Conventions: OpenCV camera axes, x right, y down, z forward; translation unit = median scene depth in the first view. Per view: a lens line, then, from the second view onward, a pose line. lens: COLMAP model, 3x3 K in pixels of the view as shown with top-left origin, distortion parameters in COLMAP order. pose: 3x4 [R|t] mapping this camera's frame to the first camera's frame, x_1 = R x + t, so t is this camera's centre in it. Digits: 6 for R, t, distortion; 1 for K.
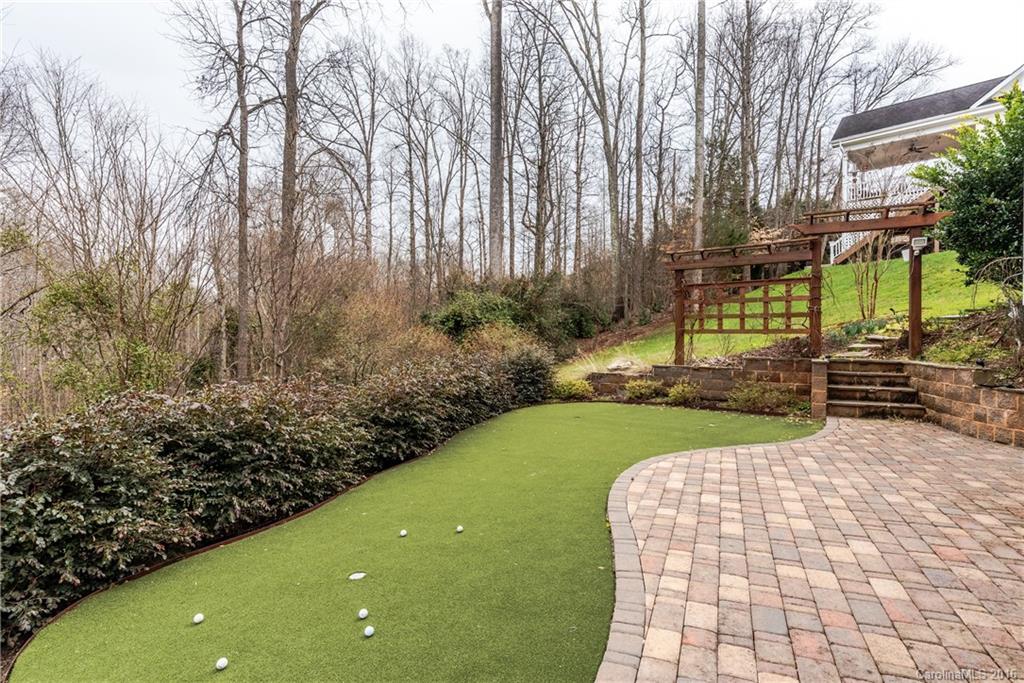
lens RADIAL K [[510.6, 0, 512.5], [0, 510.6, 341.4], [0, 0, 1]] dist [0.001105, 0.000087]
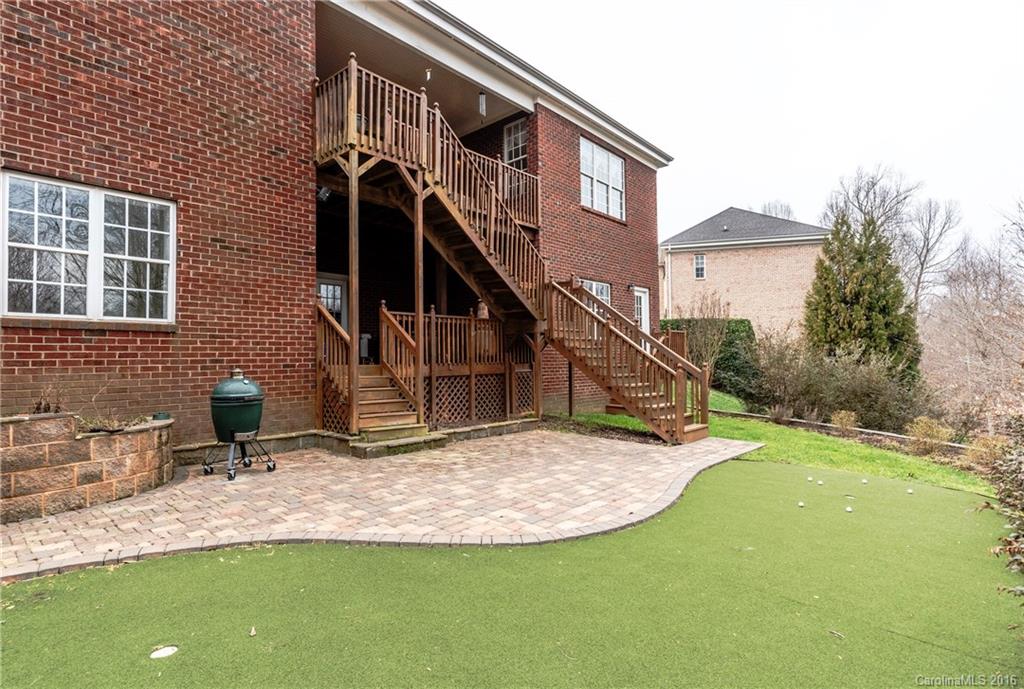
lens RADIAL K [[510.6, 0, 512.3], [0, 510.6, 347.7], [0, 0, 1]] dist [0.001105, 0.000087]
pose [[-0.938559, 0.008497, 0.345013, 0.109251], [0.005221, 0.999932, -0.010423, -0.041795], [-0.345078, -0.007982, -0.938540, 2.094569]]
